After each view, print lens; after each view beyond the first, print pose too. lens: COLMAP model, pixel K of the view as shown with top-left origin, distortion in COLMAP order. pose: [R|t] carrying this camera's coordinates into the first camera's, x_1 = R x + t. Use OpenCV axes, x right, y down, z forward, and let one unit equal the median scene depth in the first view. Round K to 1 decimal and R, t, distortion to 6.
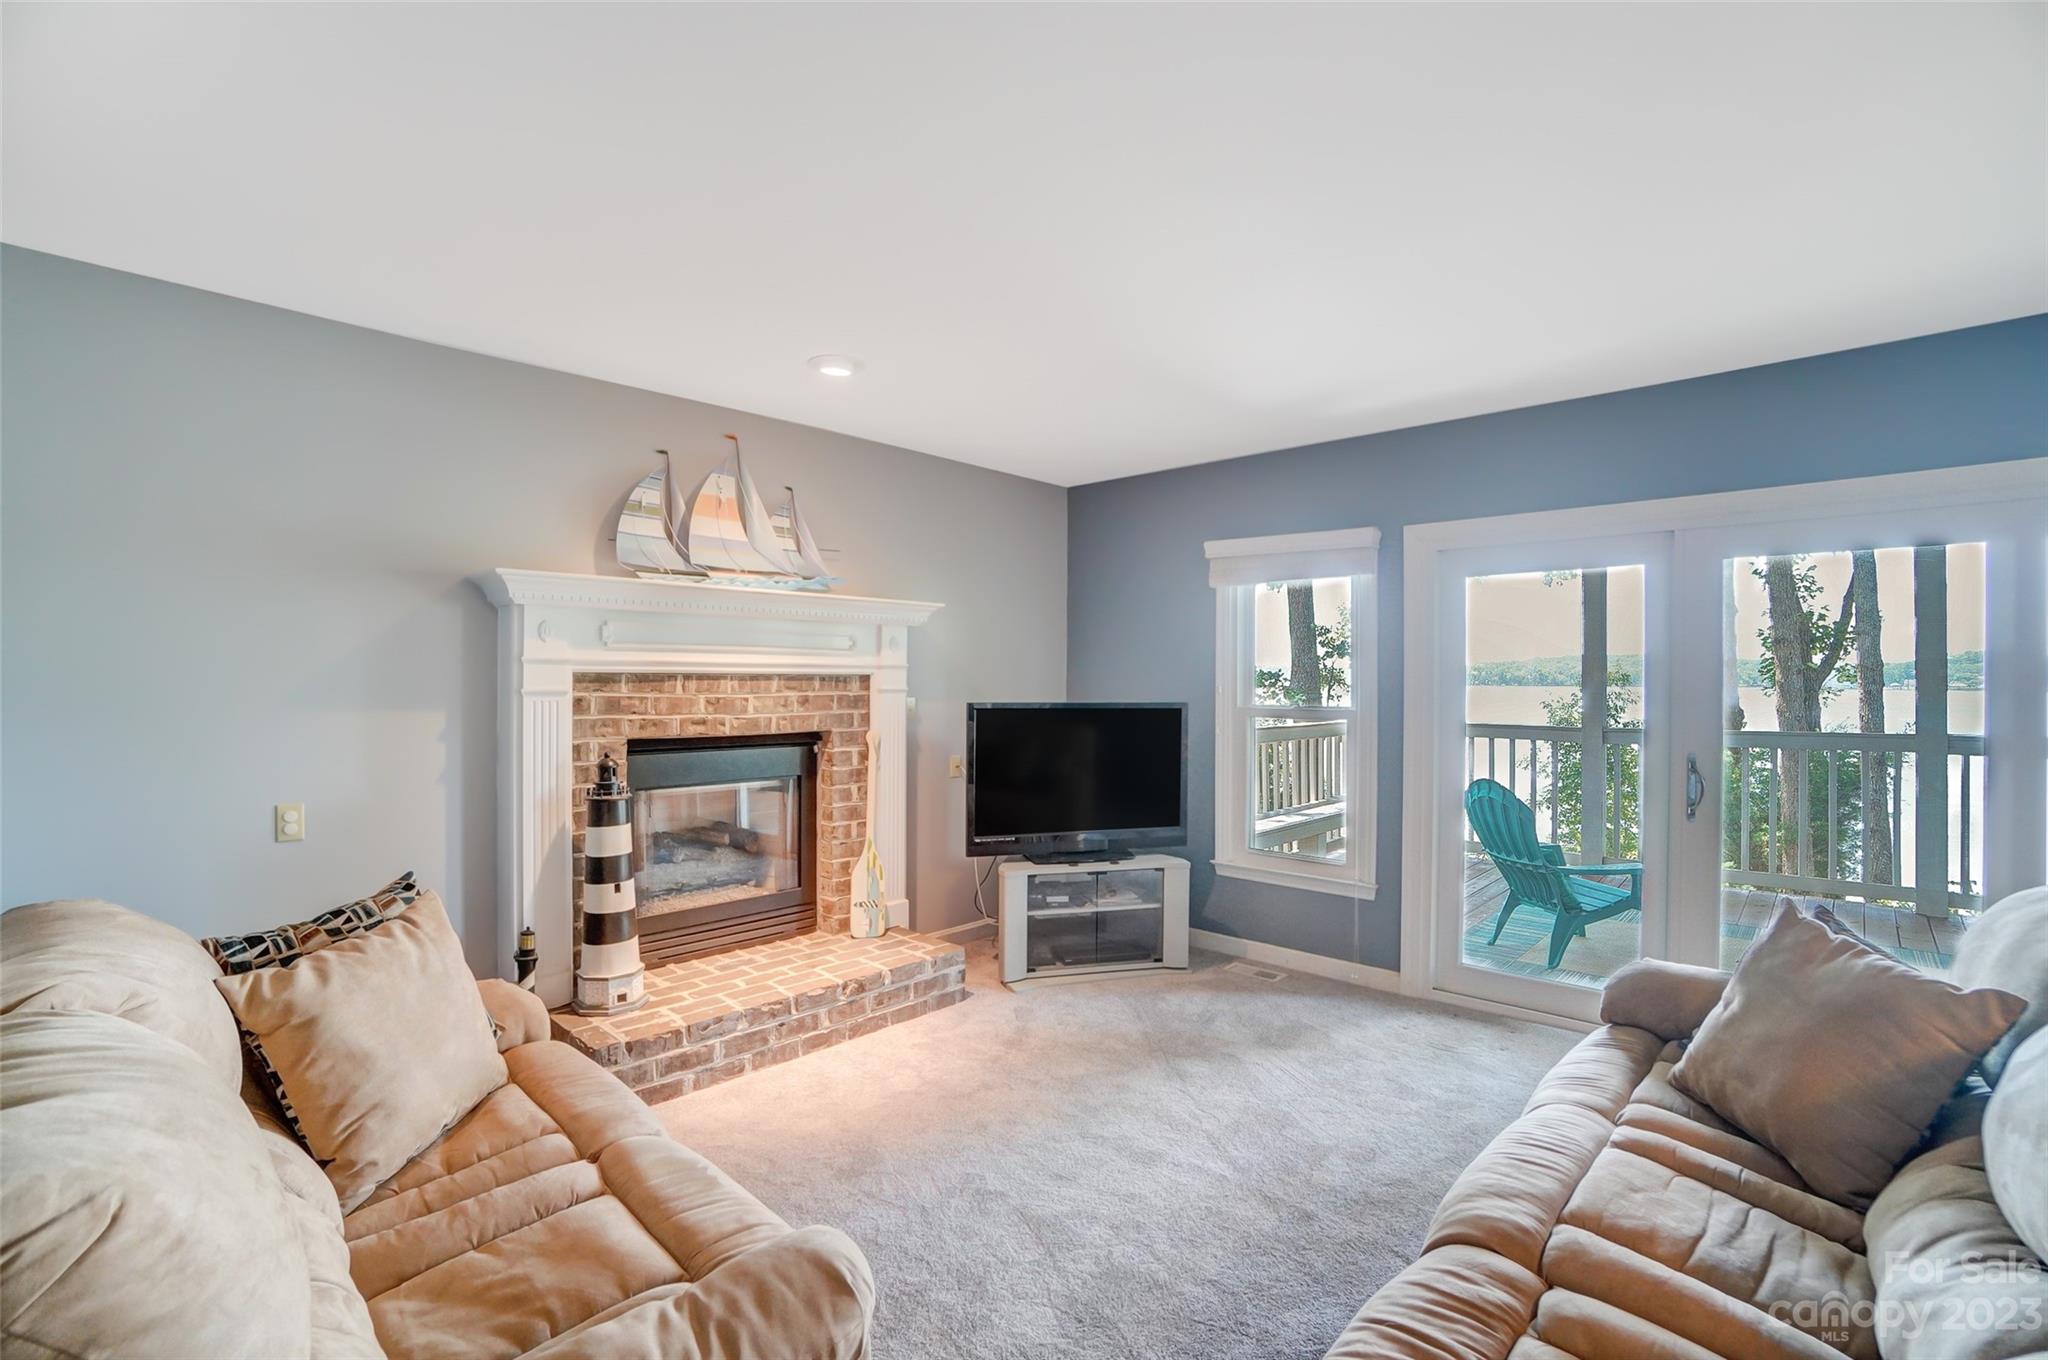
lens RADIAL K [[935.1, 0, 1031.2], [0, 935.1, 677.1], [0, 0, 1]] dist [-0.001268, 0.000443]
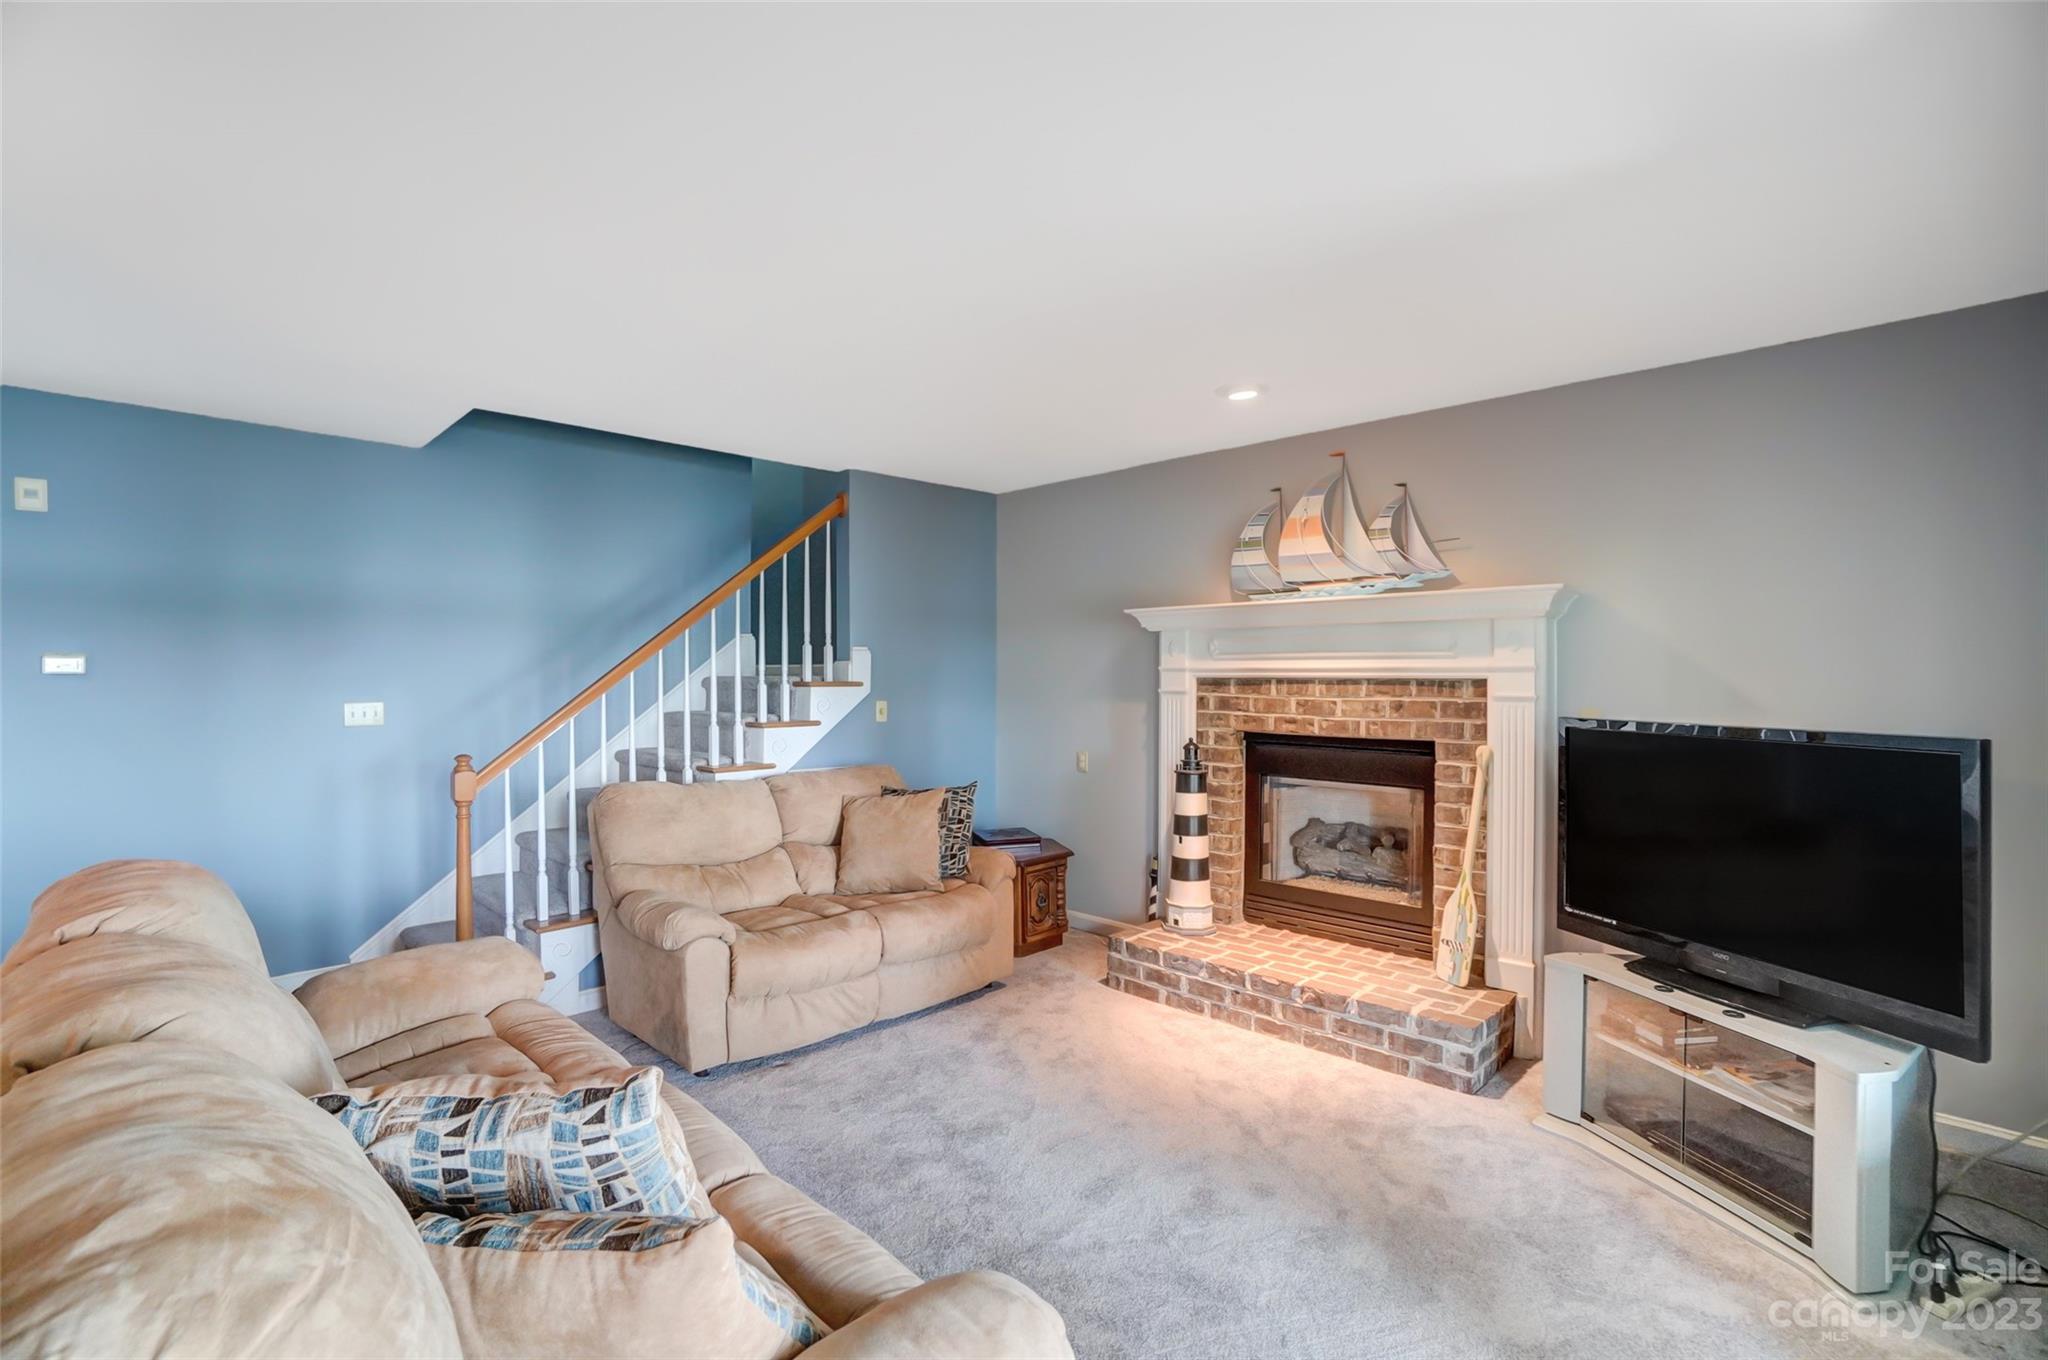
lens RADIAL K [[935.1, 0, 1031.2], [0, 935.1, 677.1], [0, 0, 1]] dist [-0.001268, 0.000443]
pose [[-0.005105, -0.004386, -0.999977, 0.759240], [-0.001778, 0.999989, -0.004377, 0.000376], [0.999985, 0.001755, -0.005112, 0.675530]]
